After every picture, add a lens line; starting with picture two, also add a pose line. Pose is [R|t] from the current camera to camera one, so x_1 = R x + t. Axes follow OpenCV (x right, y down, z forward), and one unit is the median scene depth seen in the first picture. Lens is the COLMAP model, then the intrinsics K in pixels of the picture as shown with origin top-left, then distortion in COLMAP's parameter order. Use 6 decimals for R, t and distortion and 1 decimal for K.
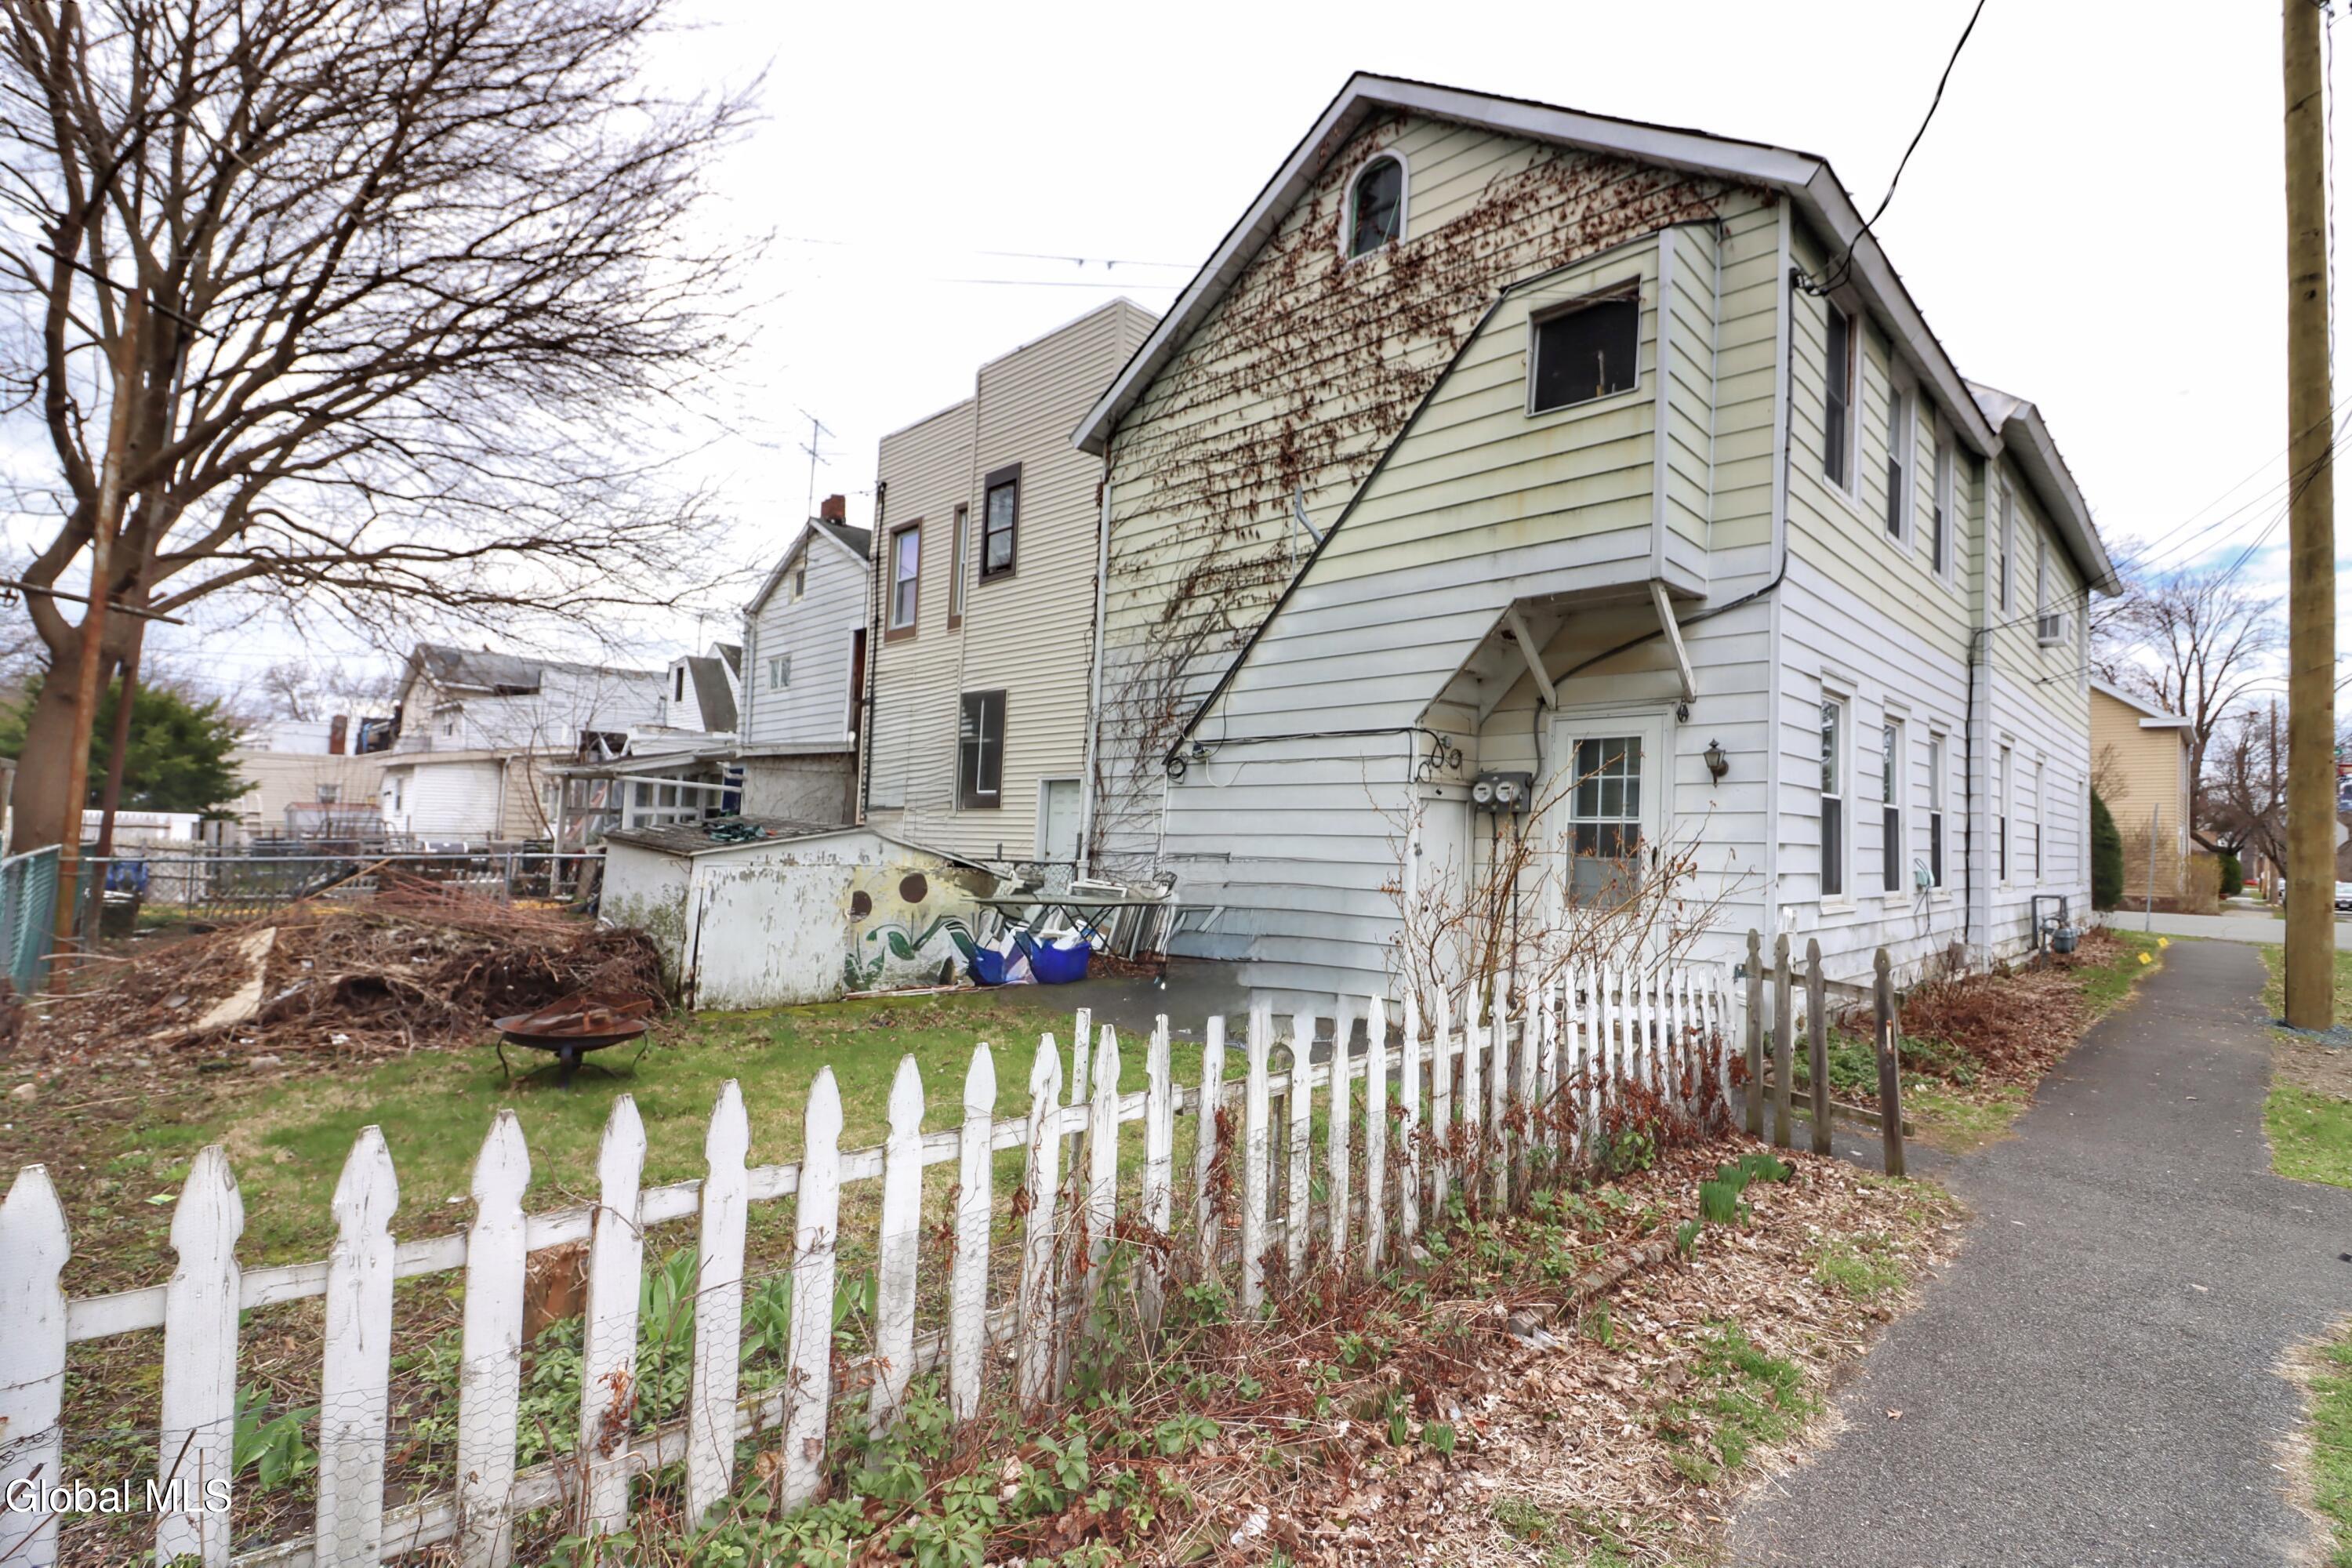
lens RADIAL K [[1079.1, 0, 1163.7], [0, 1079.1, 790.8], [0, 0, 1]] dist [-0.009049, -0.000650]
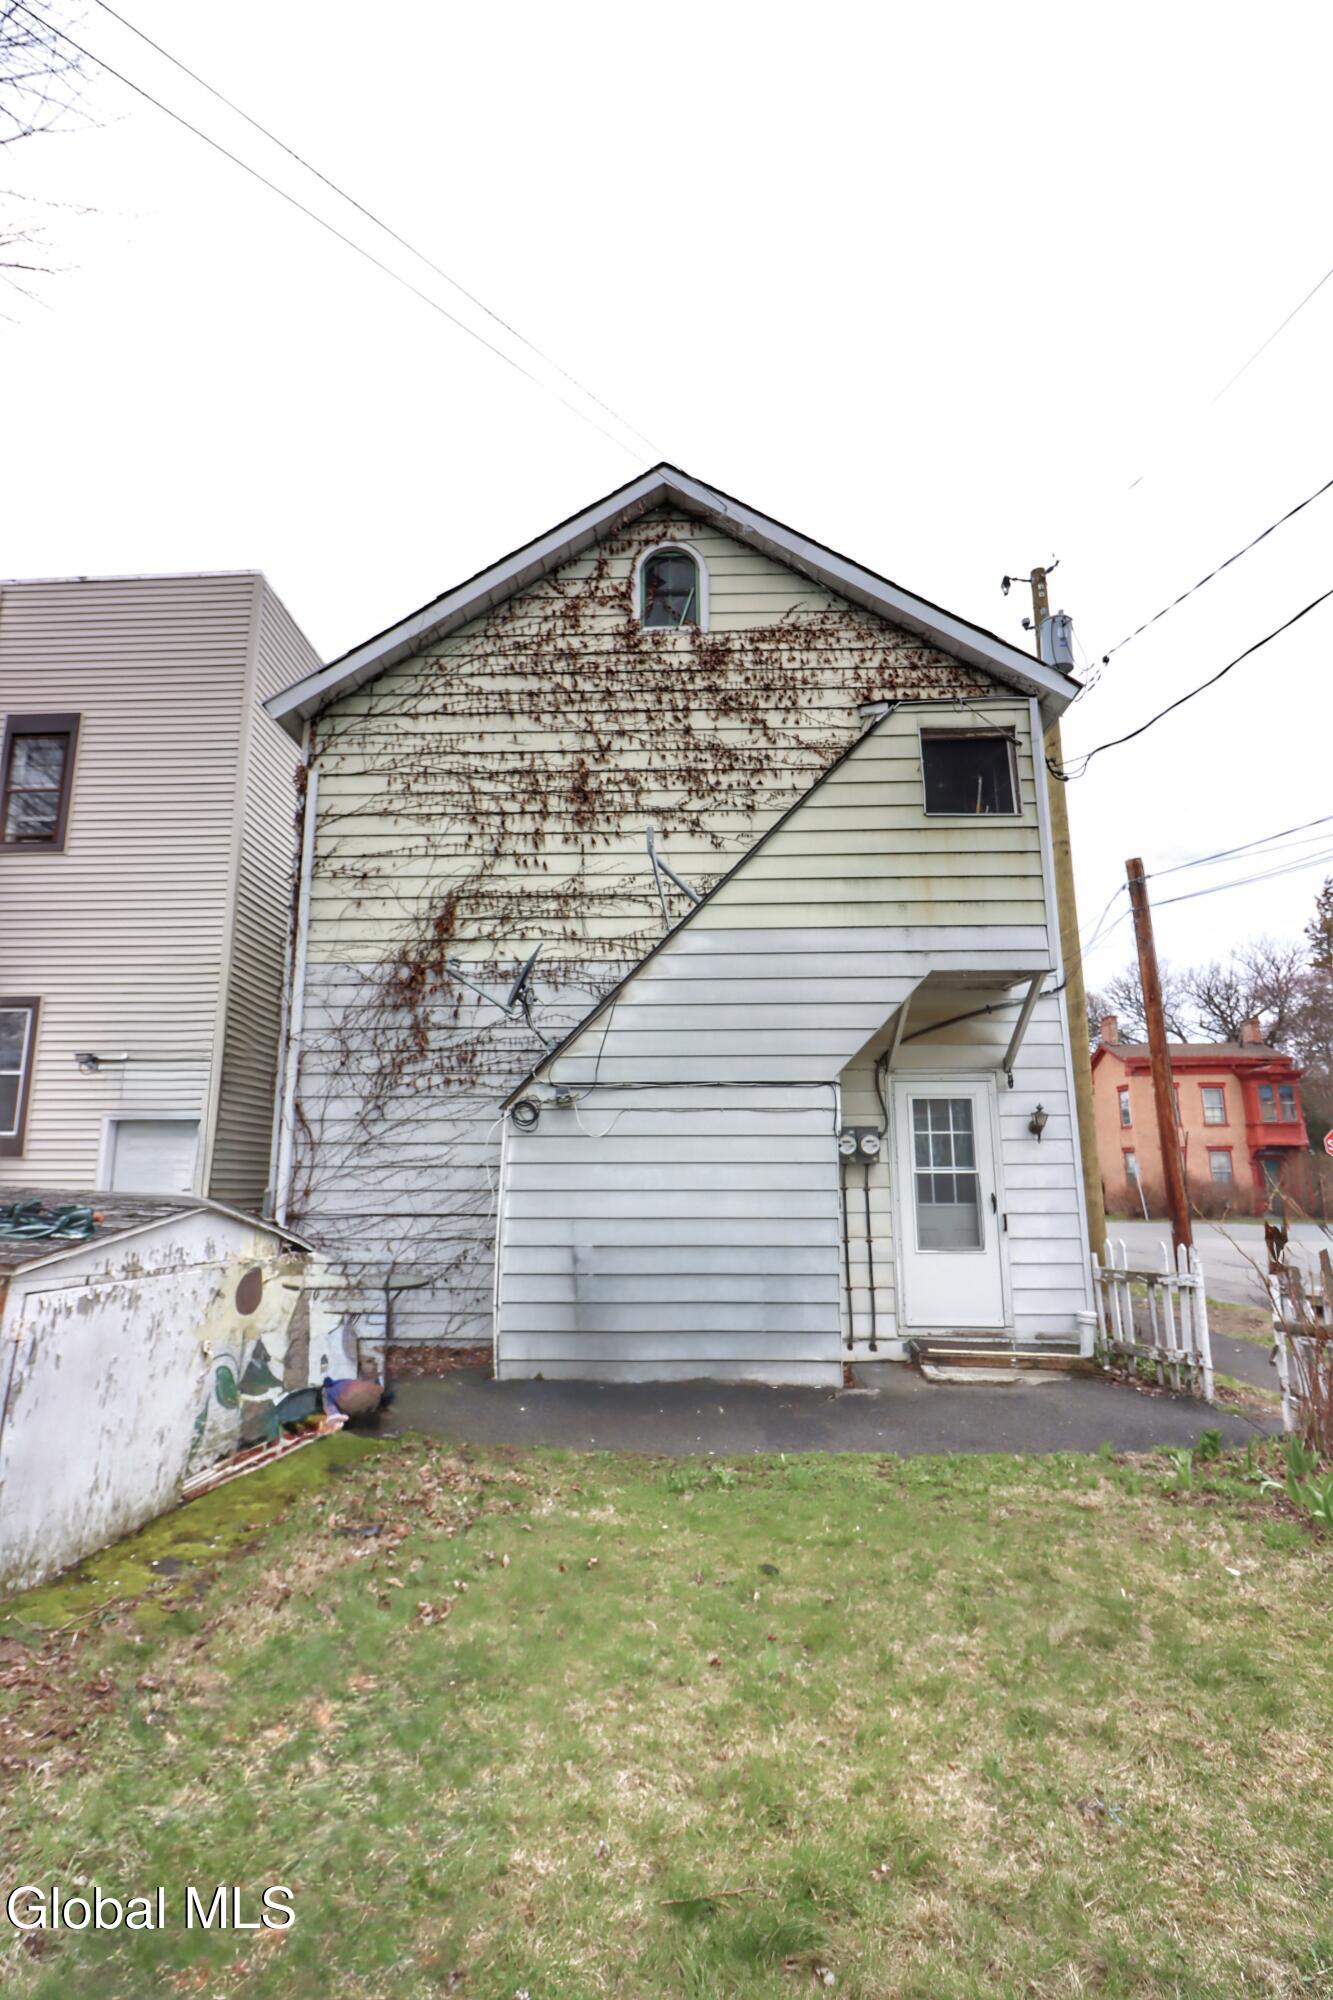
lens RADIAL K [[917.6, 0, 663.8], [0, 917.6, 1031.0], [0, 0, 1]] dist [-0.009049, -0.000650]
pose [[0.741361, 0.086522, 0.665506, -0.375382], [-0.012161, 0.993224, -0.115580, -0.003116], [-0.670997, 0.077593, 0.737389, 0.371514]]
